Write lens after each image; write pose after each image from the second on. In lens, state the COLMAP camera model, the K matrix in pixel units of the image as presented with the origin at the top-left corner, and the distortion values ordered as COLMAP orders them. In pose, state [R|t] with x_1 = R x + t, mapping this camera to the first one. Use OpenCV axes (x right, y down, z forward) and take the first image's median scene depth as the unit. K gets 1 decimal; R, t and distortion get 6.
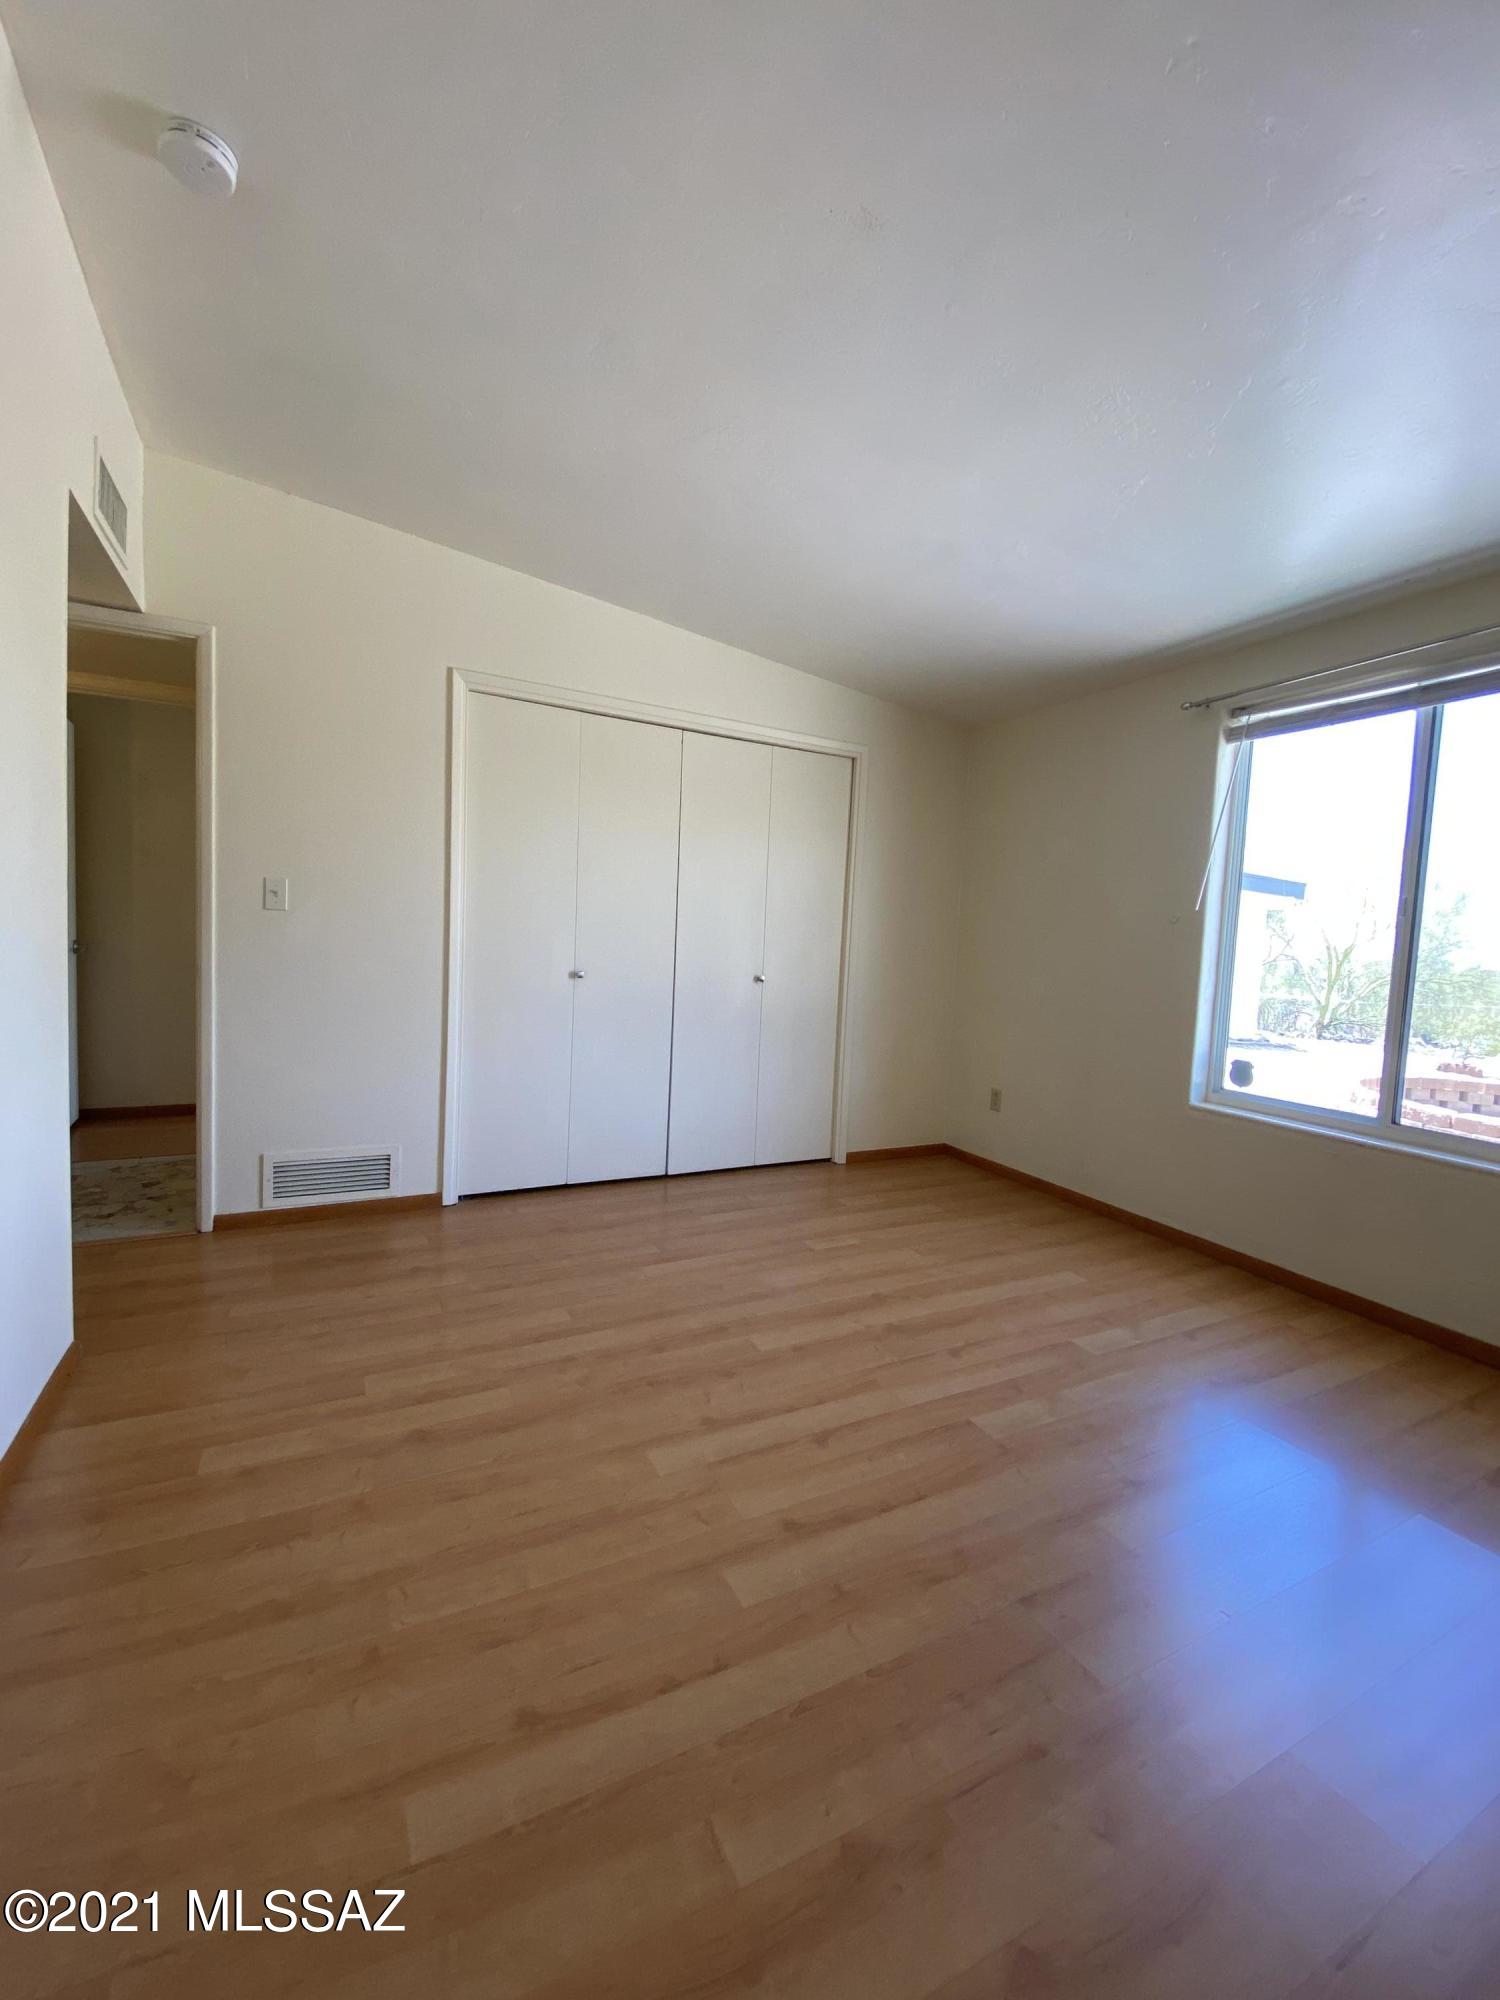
lens RADIAL K [[809.1, 0, 740.2], [0, 809.1, 992.6], [0, 0, 1]] dist [-0.012147, -0.003732]
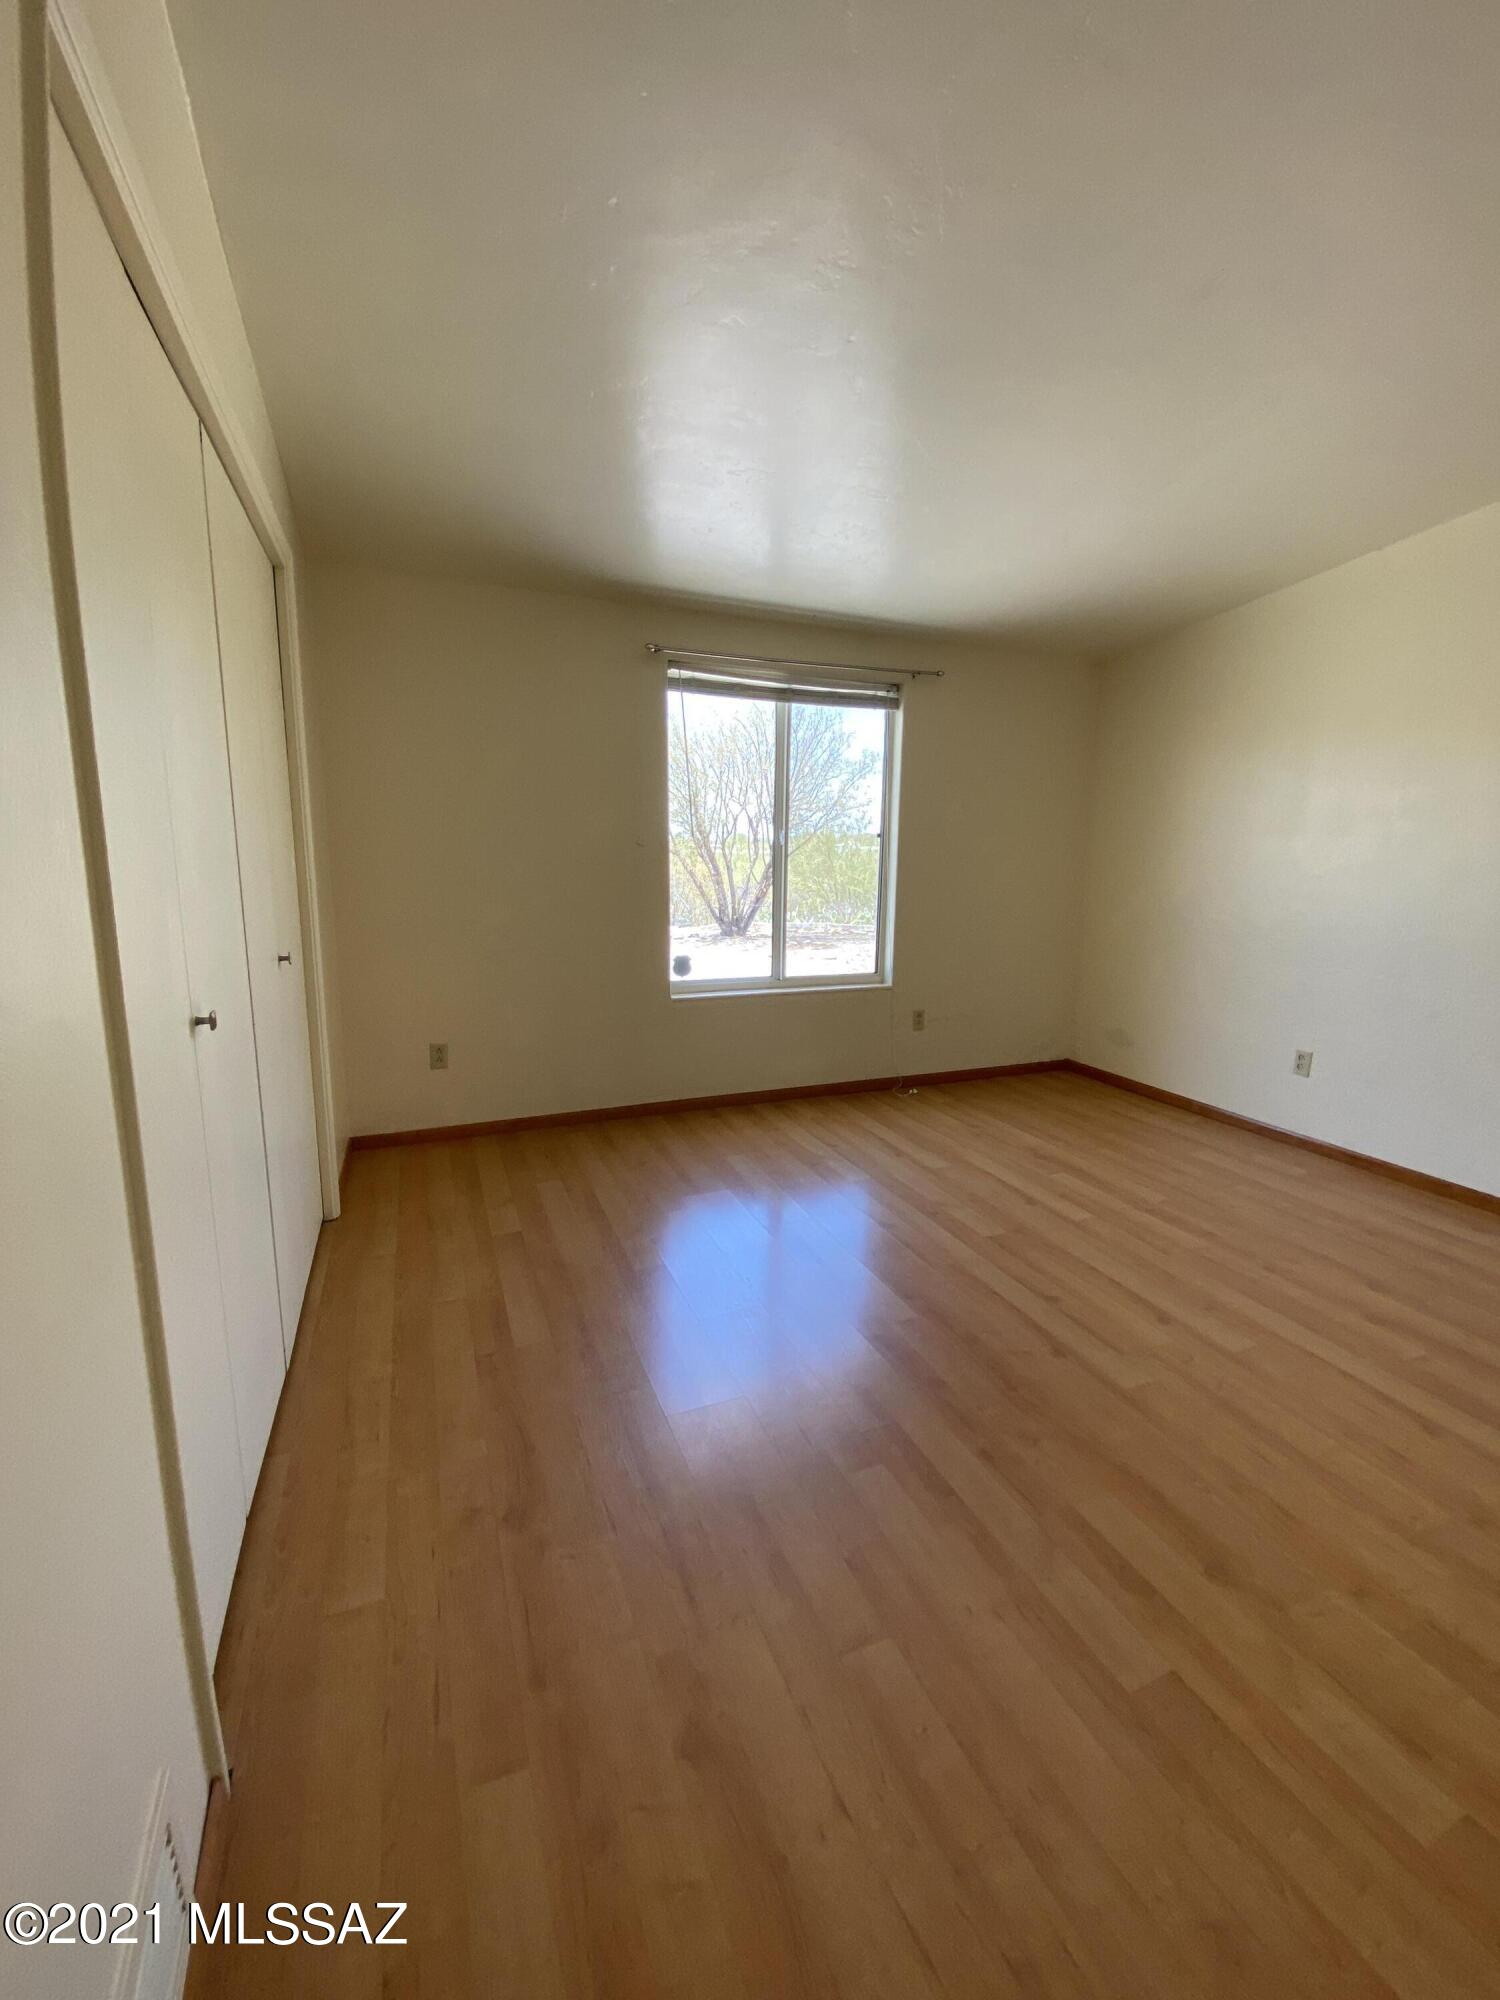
lens RADIAL K [[809.1, 0, 739.7], [0, 809.1, 1004.1], [0, 0, 1]] dist [-0.012147, -0.003732]
pose [[0.090173, -0.234377, 0.967955, -0.800292], [0.066219, 0.971174, 0.228988, -0.164521], [-0.993722, 0.043449, 0.103094, 1.005049]]
